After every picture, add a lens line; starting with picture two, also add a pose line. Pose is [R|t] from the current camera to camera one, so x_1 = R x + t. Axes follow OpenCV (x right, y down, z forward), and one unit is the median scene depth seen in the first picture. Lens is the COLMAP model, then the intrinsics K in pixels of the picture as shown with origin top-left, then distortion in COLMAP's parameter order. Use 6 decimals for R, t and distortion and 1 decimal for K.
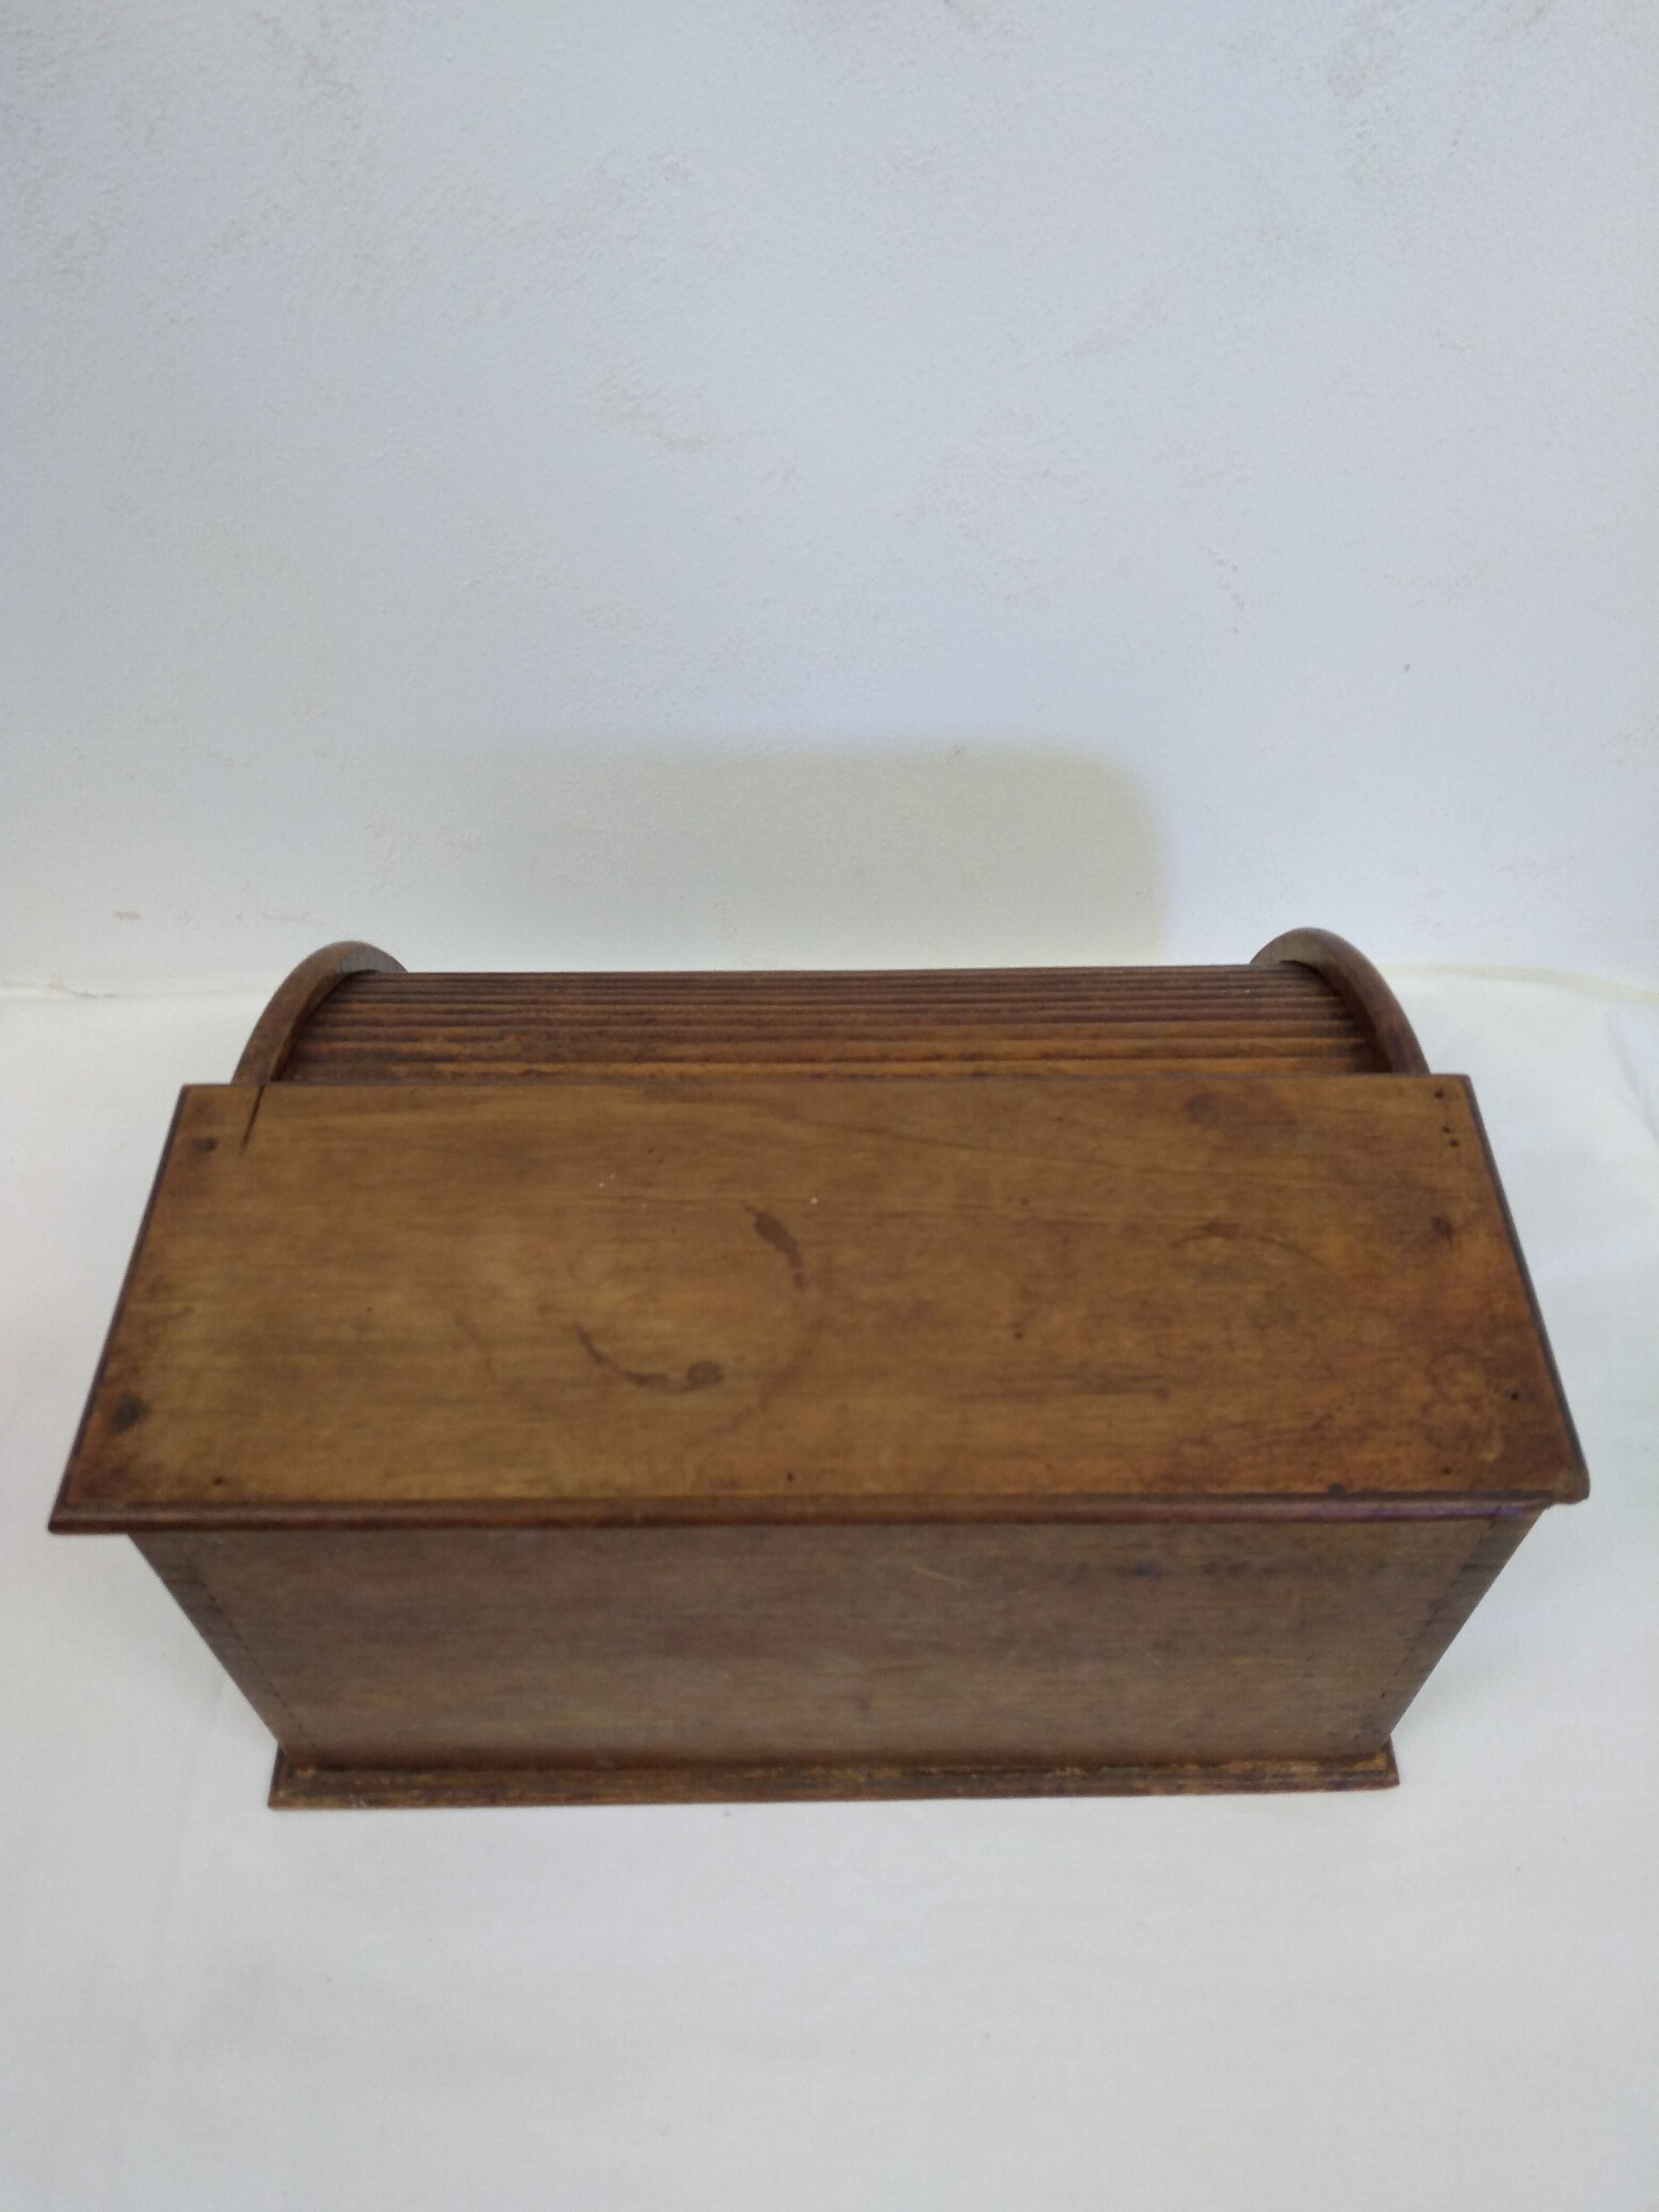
lens RADIAL K [[1709.7, 0, 829.5], [0, 1709.7, 1106.0], [0, 0, 1]] dist [-0.006323, 0.015579]
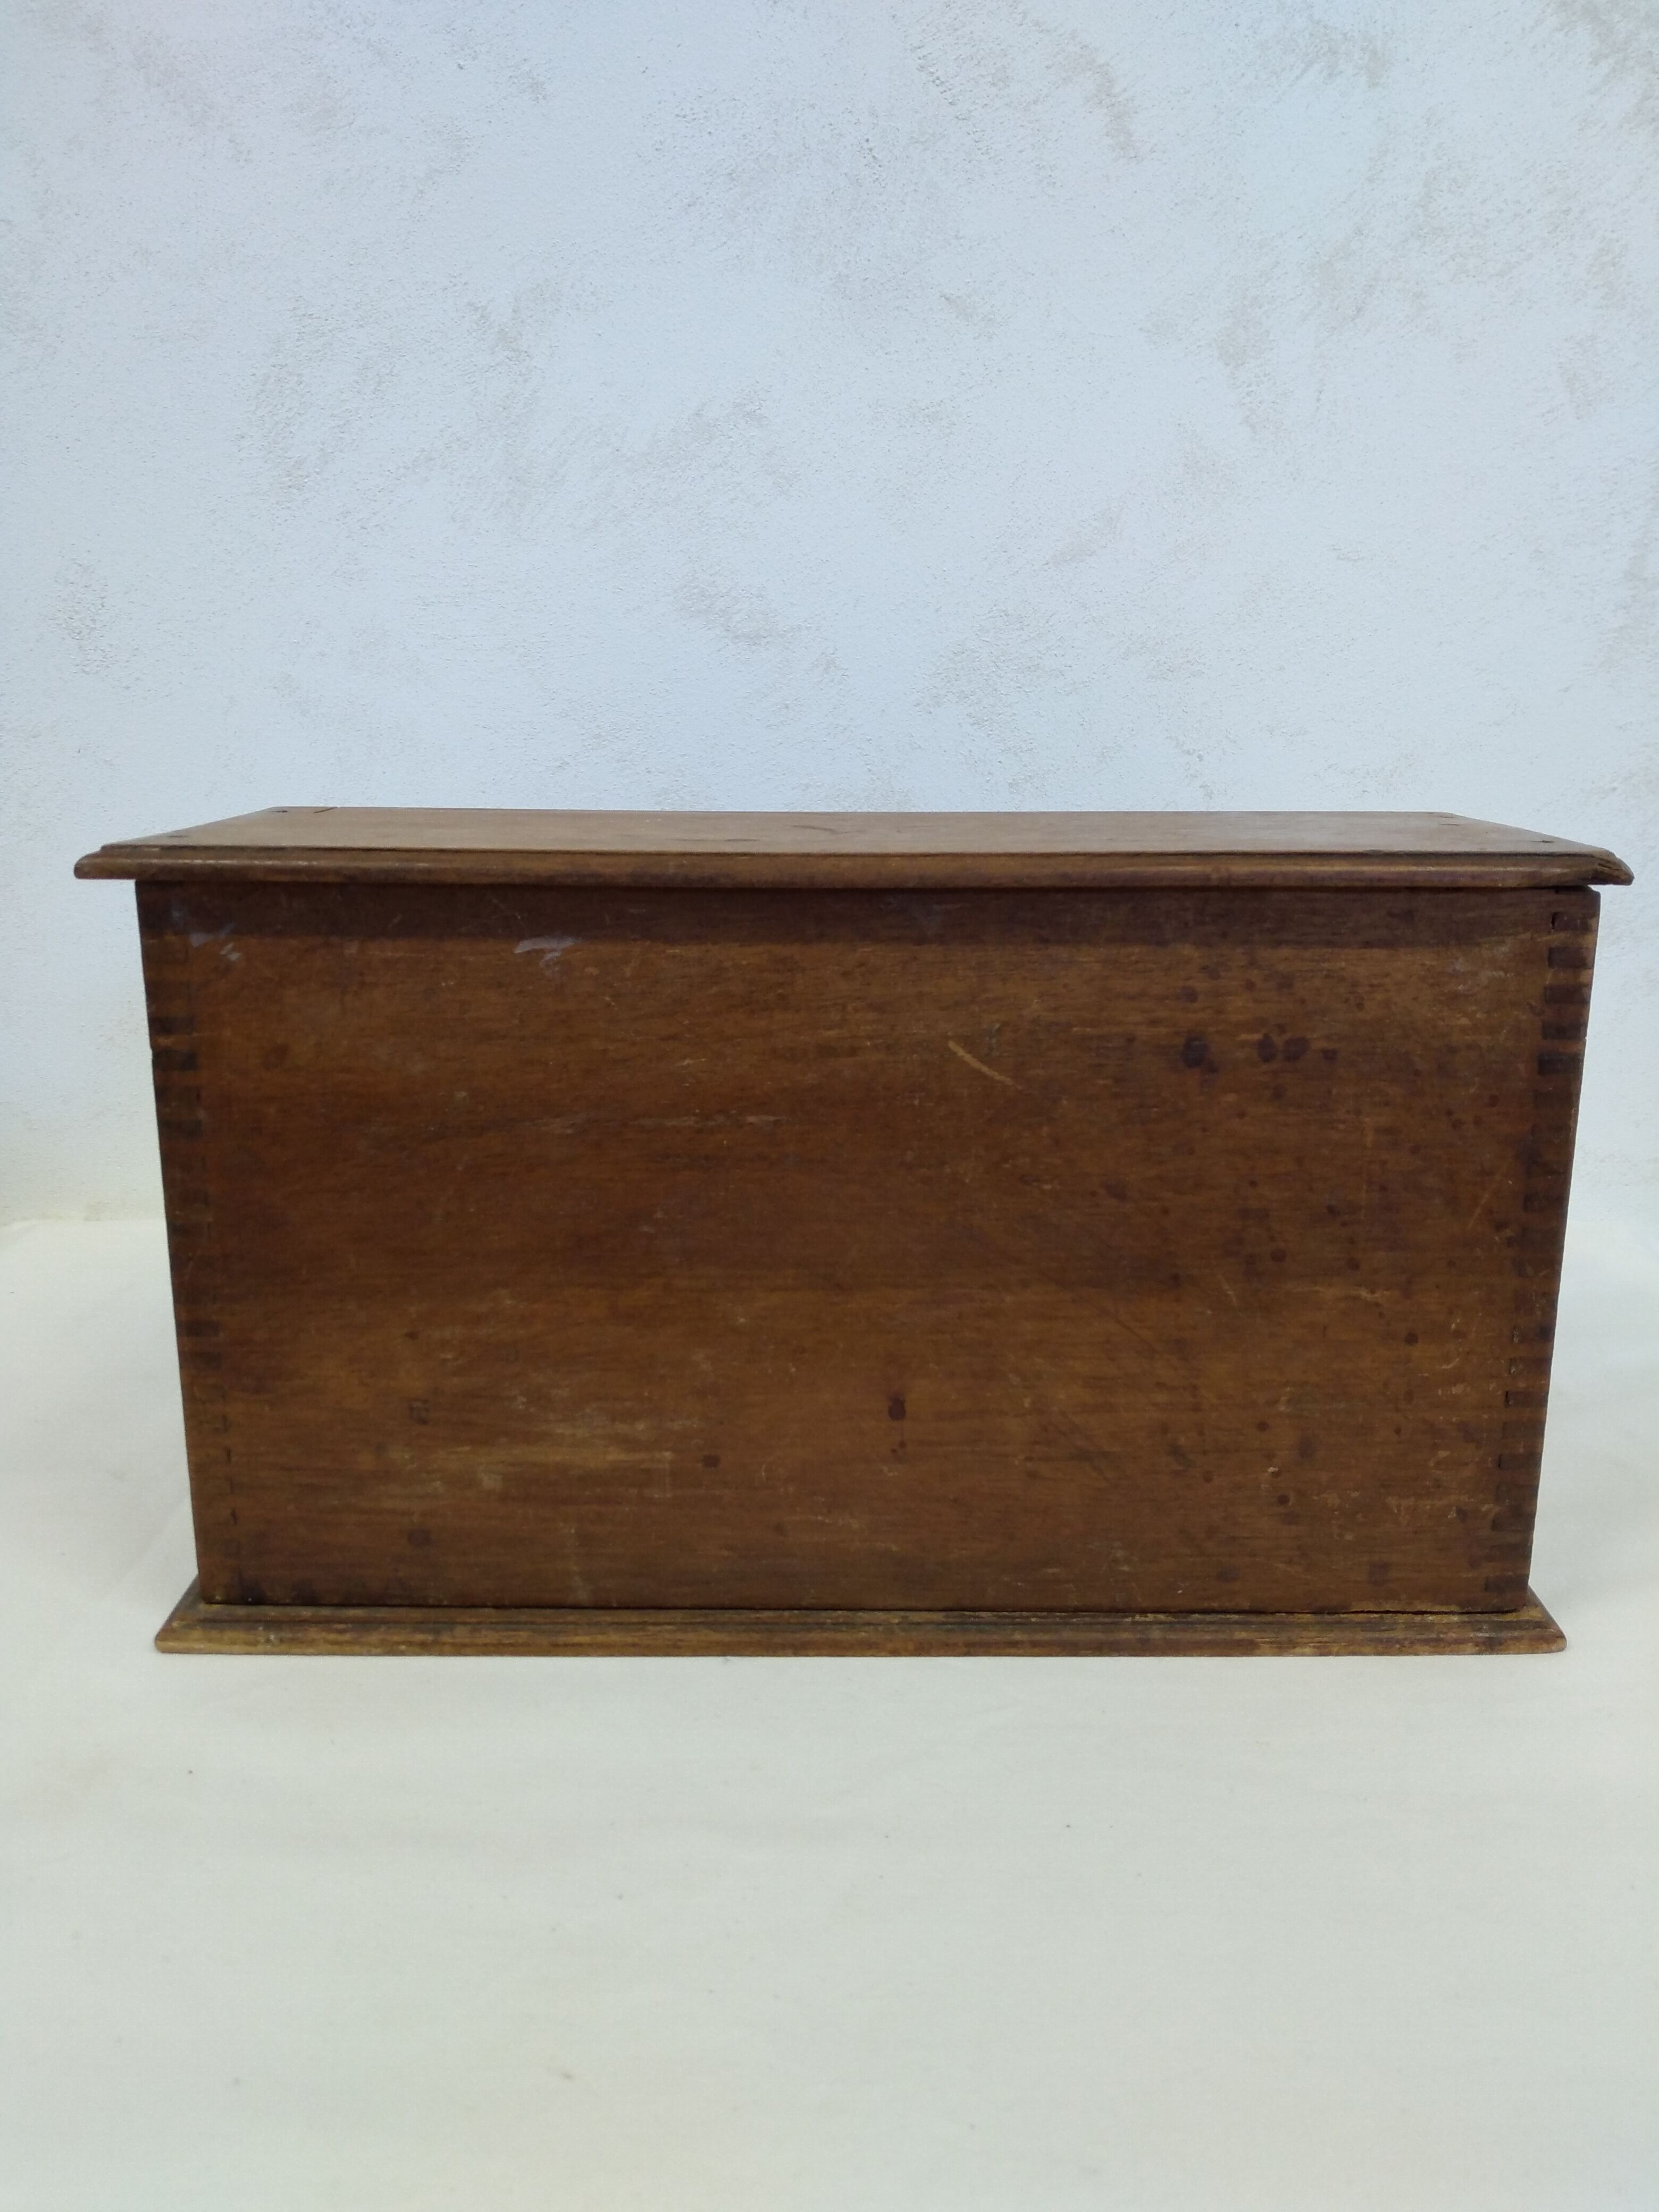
lens RADIAL K [[1706.4, 0, 829.5], [0, 1706.4, 1106.0], [0, 0, 1]] dist [0.062767, -0.131052]
pose [[0.999862, 0.011629, -0.011892, -0.005537], [-0.016402, 0.808004, -0.588949, 0.676562], [0.002760, 0.589062, 0.808083, 0.199817]]
